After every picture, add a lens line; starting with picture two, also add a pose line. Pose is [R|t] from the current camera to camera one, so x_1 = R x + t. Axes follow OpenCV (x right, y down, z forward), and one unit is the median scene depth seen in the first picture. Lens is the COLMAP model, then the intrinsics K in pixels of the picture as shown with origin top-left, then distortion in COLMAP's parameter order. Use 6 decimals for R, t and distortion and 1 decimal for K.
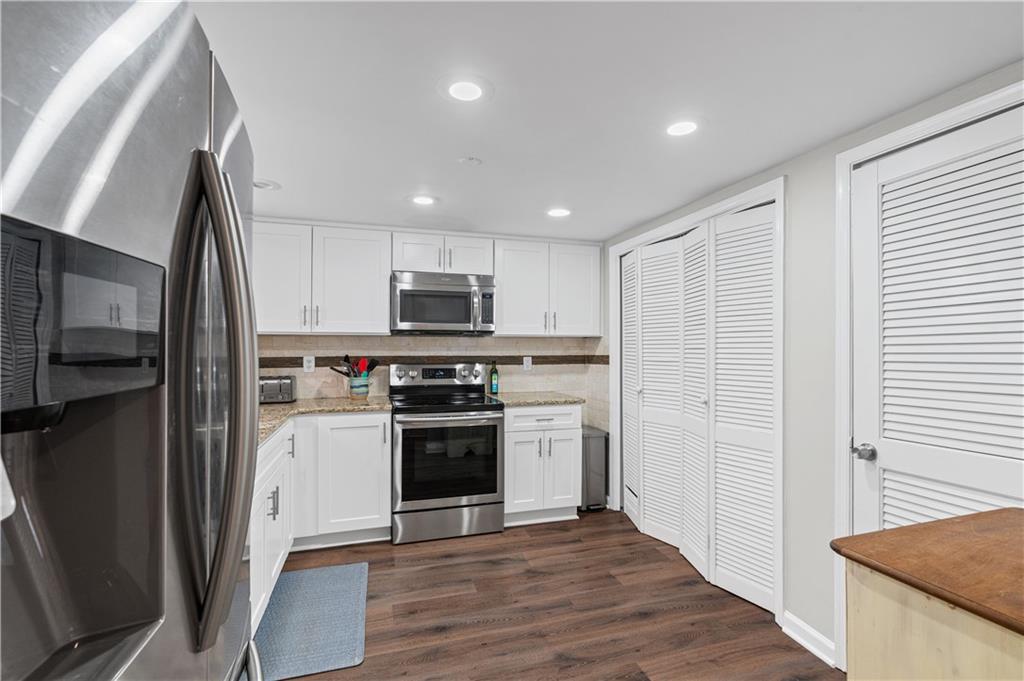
lens RADIAL K [[472.5, 0, 512.9], [0, 472.5, 343.1], [0, 0, 1]] dist [-0.003797, 0.003462]
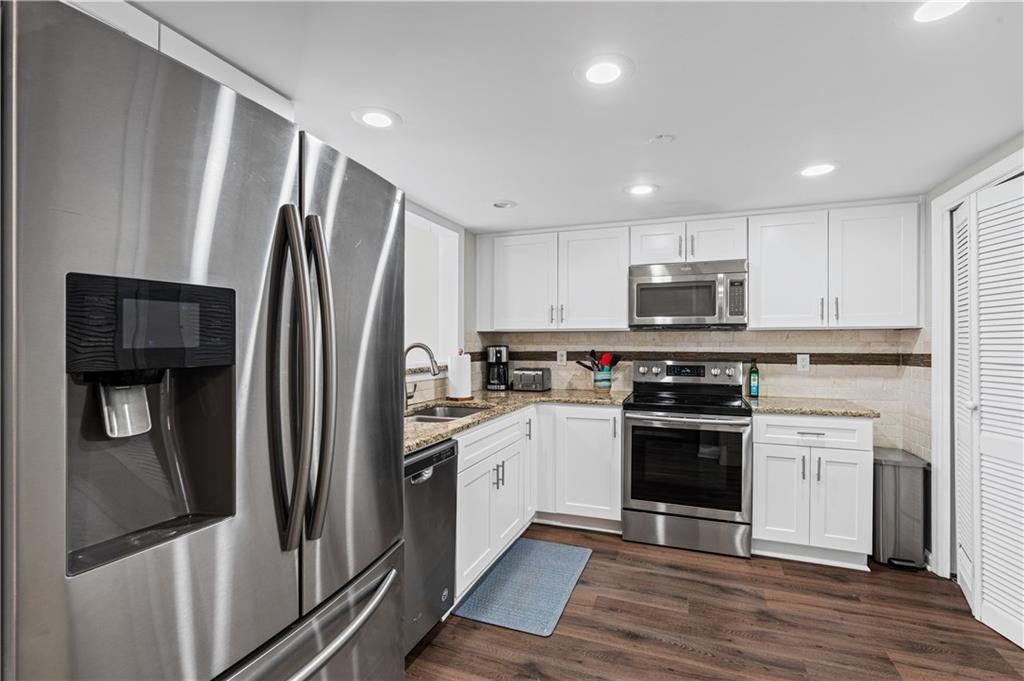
lens RADIAL K [[472.5, 0, 511.3], [0, 472.5, 341.0], [0, 0, 1]] dist [-0.003797, 0.003462]
pose [[0.783559, -0.002738, -0.621312, 0.163384], [0.004381, 0.999990, 0.001118, 0.003359], [0.621302, -0.003598, 0.783563, 0.063698]]
